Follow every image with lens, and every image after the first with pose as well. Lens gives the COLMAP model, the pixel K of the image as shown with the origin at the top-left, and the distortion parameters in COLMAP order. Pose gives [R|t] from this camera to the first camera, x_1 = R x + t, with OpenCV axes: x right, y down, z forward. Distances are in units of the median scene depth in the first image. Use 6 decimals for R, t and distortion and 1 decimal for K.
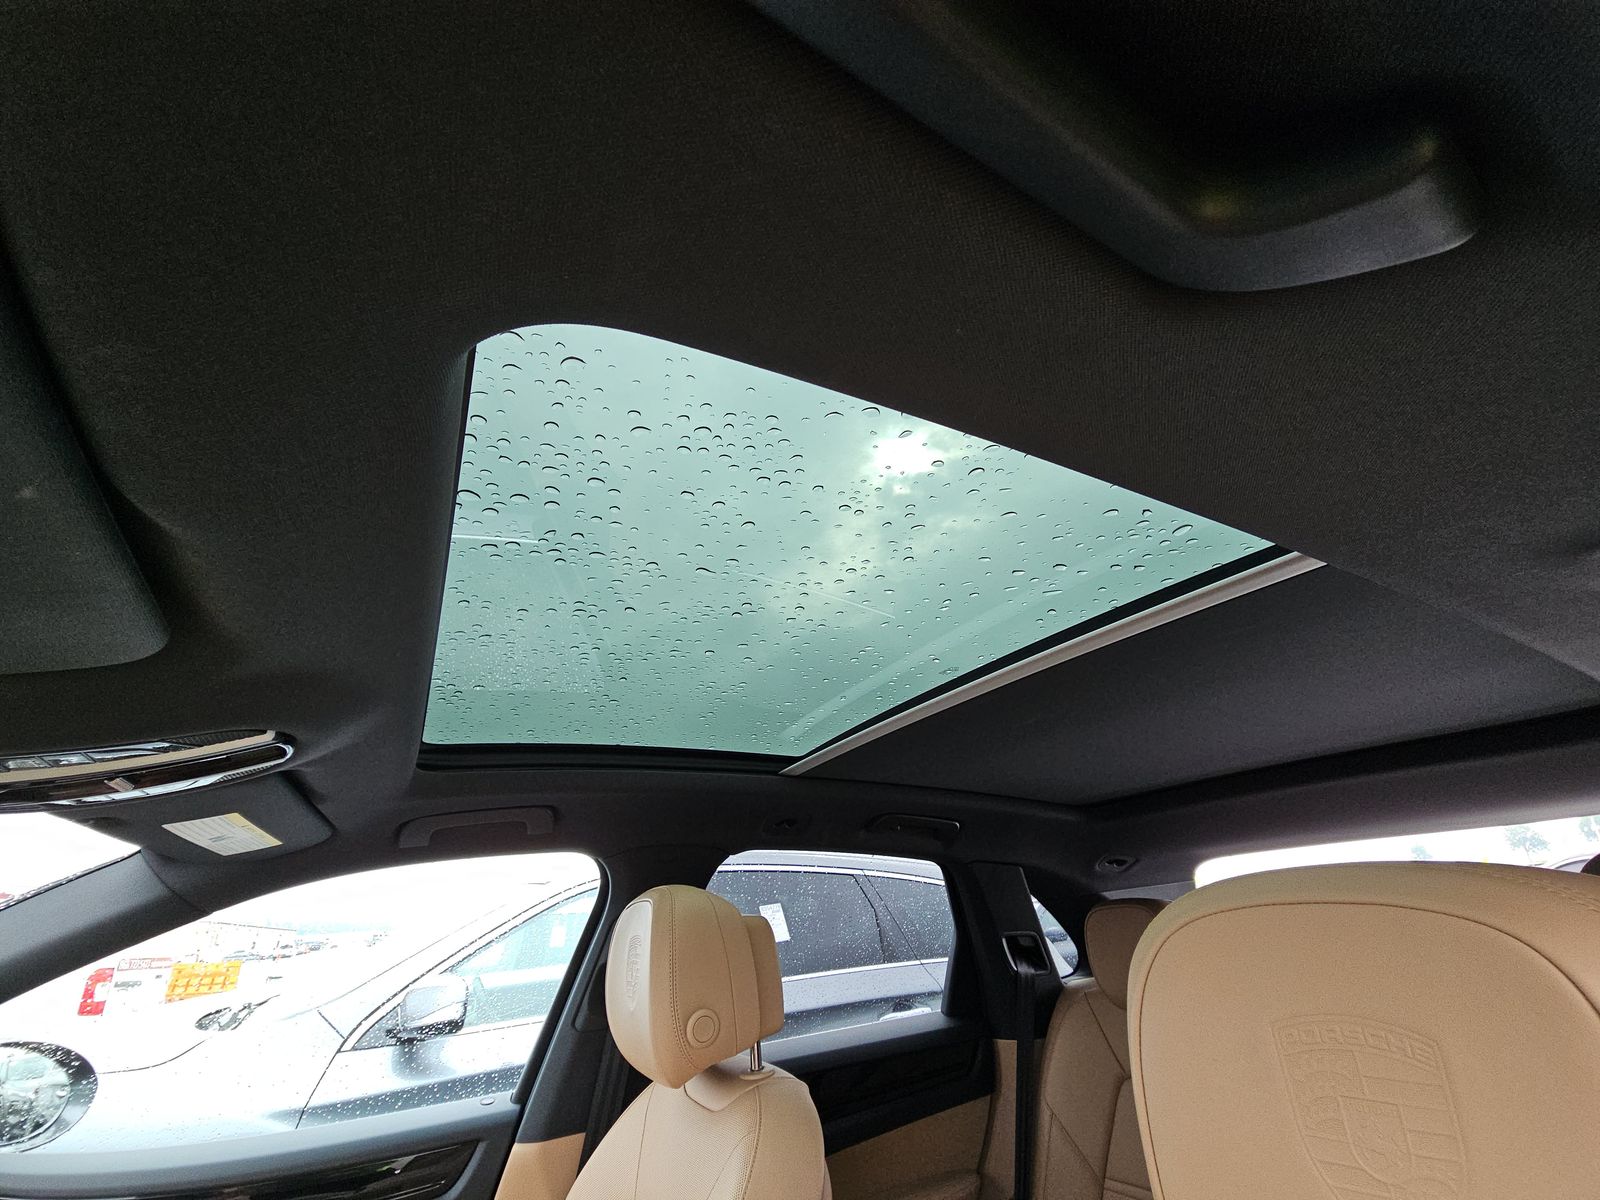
lens RADIAL K [[642.7, 0, 806.2], [0, 642.7, 576.3], [0, 0, 1]] dist [0.018815, -0.019023]
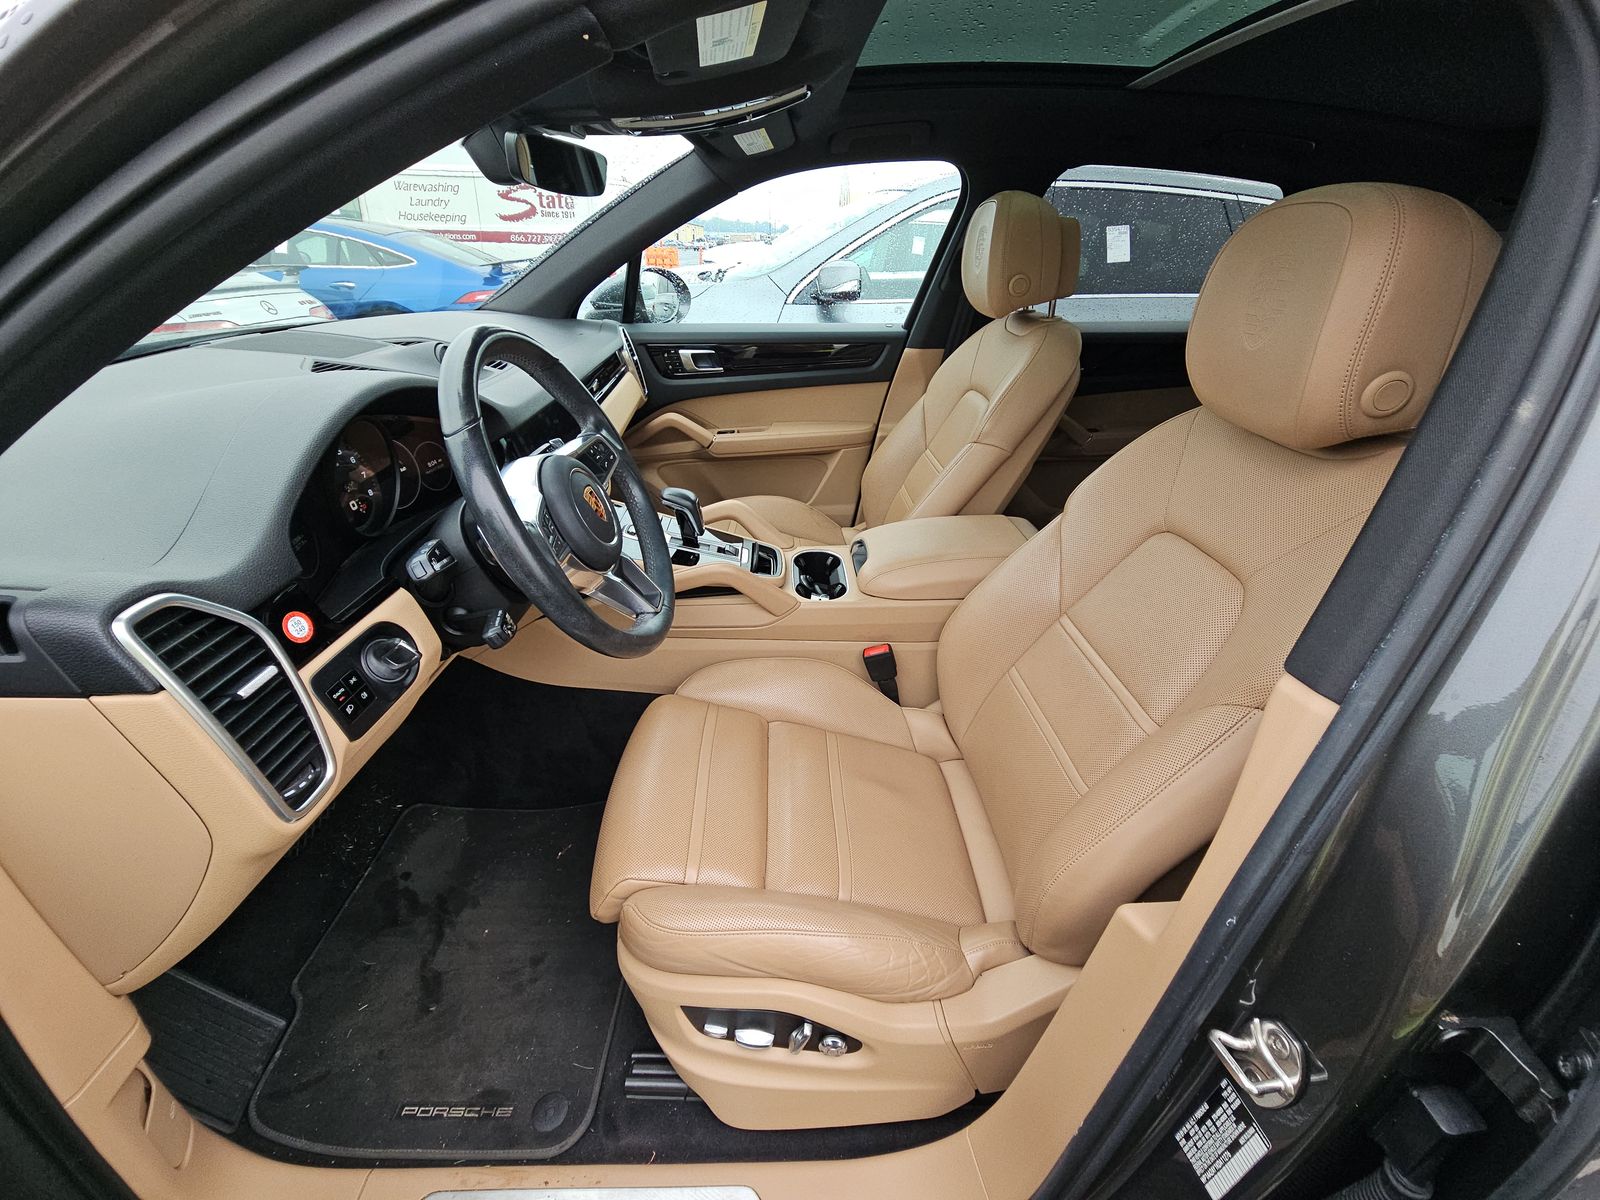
lens RADIAL K [[642.7, 0, 806.2], [0, 642.7, 576.3], [0, 0, 1]] dist [0.018815, -0.019023]
pose [[0.886684, 0.271612, -0.374191, 0.116366], [0.155187, 0.587518, 0.794191, -0.158806], [0.435556, -0.762266, 0.478792, -0.388780]]
